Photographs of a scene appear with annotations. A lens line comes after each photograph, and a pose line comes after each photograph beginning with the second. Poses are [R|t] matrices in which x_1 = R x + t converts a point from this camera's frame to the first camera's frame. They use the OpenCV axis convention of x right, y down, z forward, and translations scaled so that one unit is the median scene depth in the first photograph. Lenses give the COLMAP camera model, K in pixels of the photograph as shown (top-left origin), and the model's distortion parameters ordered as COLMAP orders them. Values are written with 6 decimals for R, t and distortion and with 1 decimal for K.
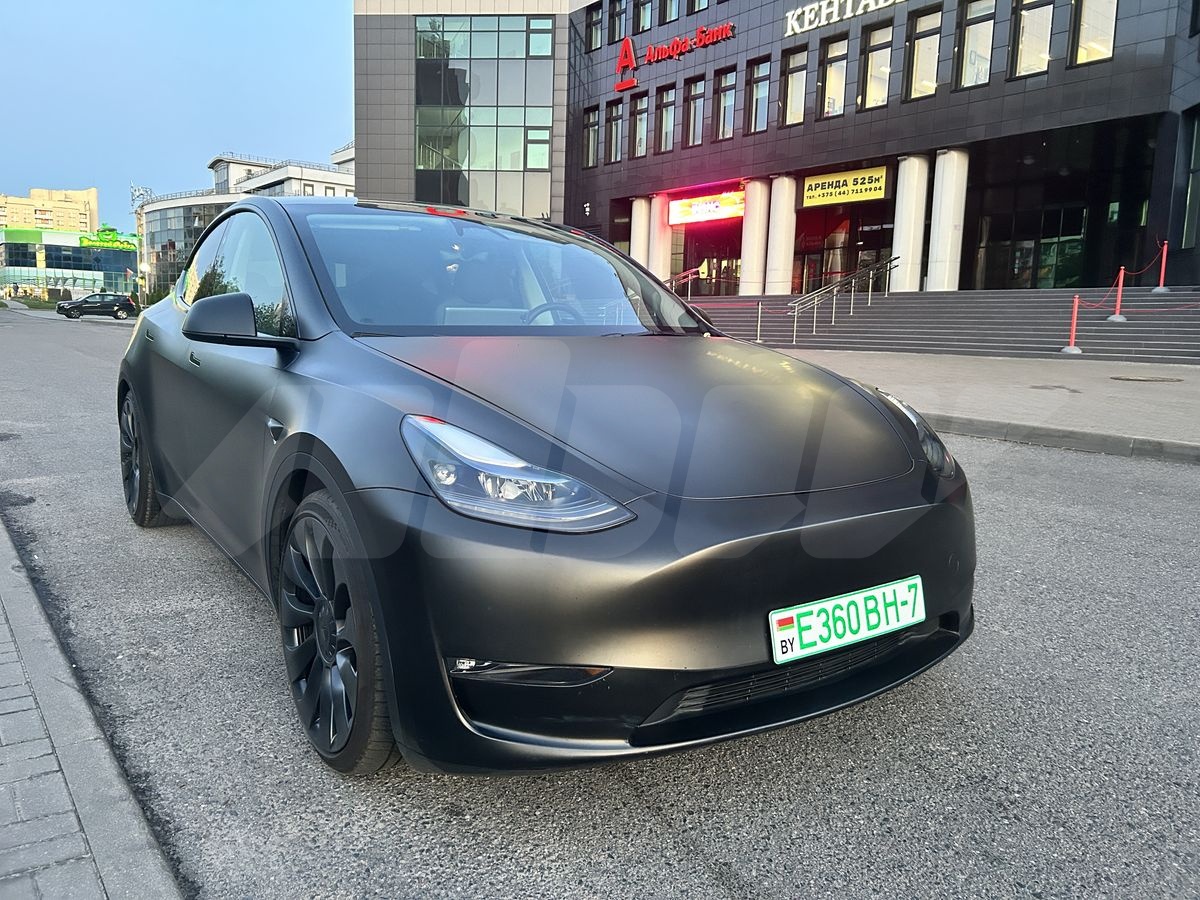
lens RADIAL K [[914.2, 0, 607.1], [0, 914.2, 442.3], [0, 0, 1]] dist [0.052298, -0.049072]
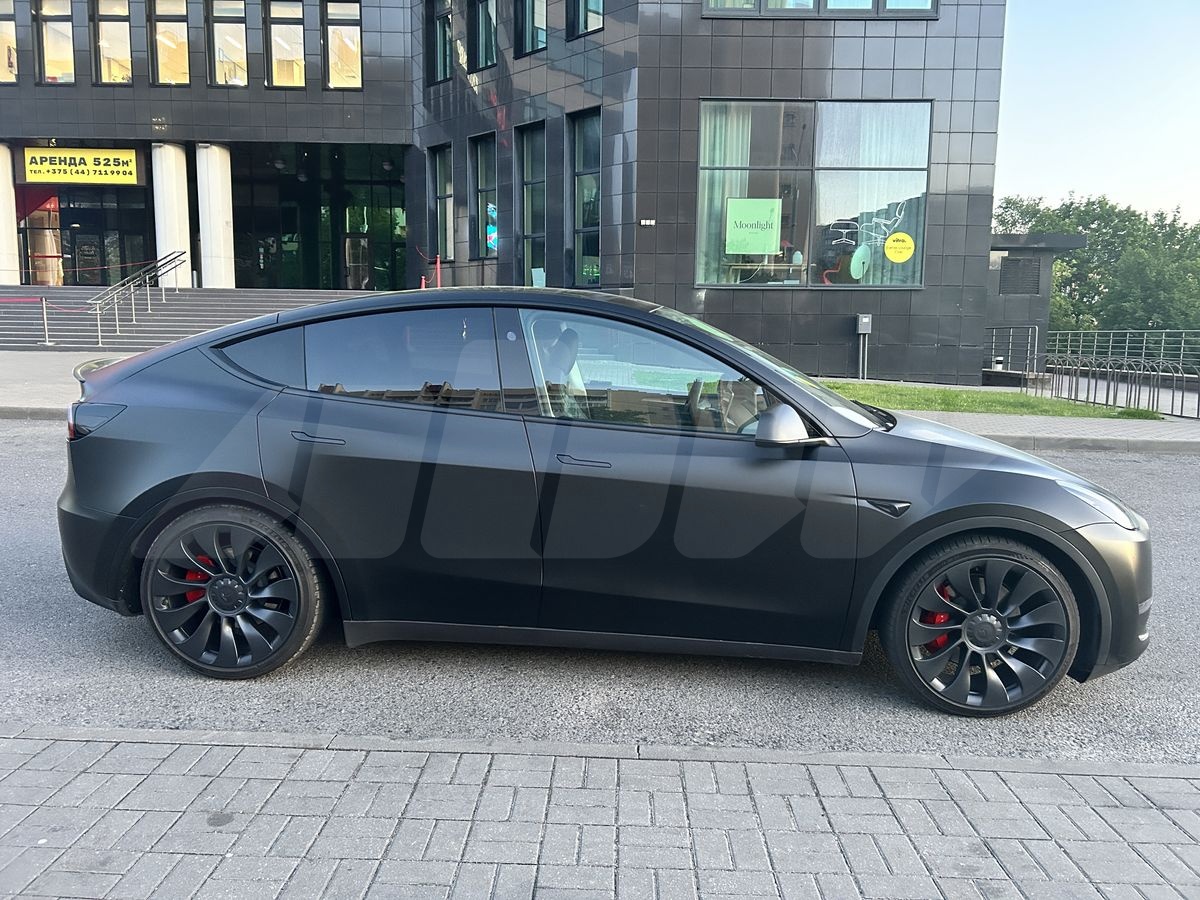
lens RADIAL K [[914.2, 0, 609.8], [0, 914.2, 447.0], [0, 0, 1]] dist [0.052298, -0.049072]
pose [[0.615778, -0.122597, 0.778324, -0.160744], [0.100301, 0.991981, 0.076897, -0.023955], [-0.781510, 0.030715, 0.623136, 0.047054]]
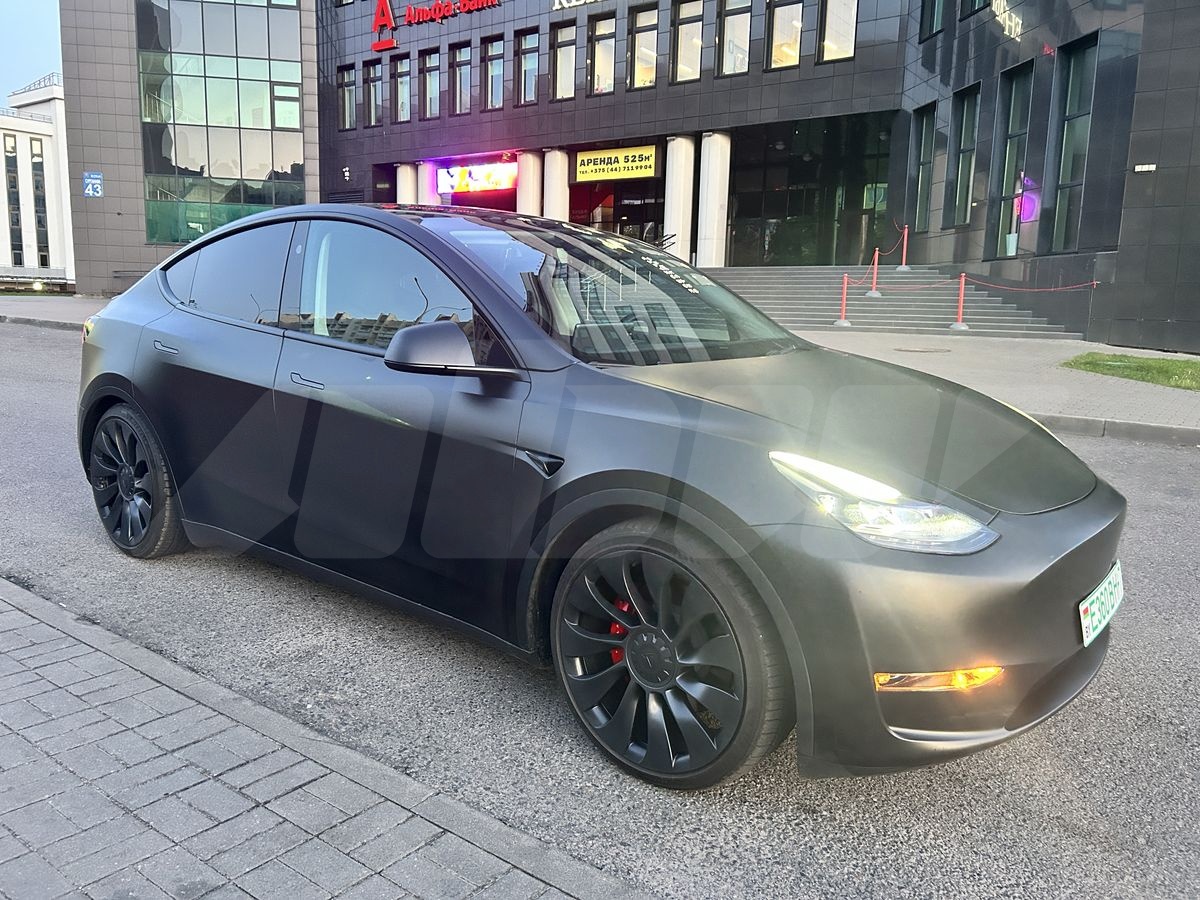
lens RADIAL K [[914.2, 0, 603.4], [0, 914.2, 443.2], [0, 0, 1]] dist [0.052298, -0.049072]
pose [[0.960056, -0.048706, 0.275538, -0.055684], [0.038604, 0.998373, 0.041971, -0.007319], [-0.277134, -0.029658, 0.960374, 0.002506]]
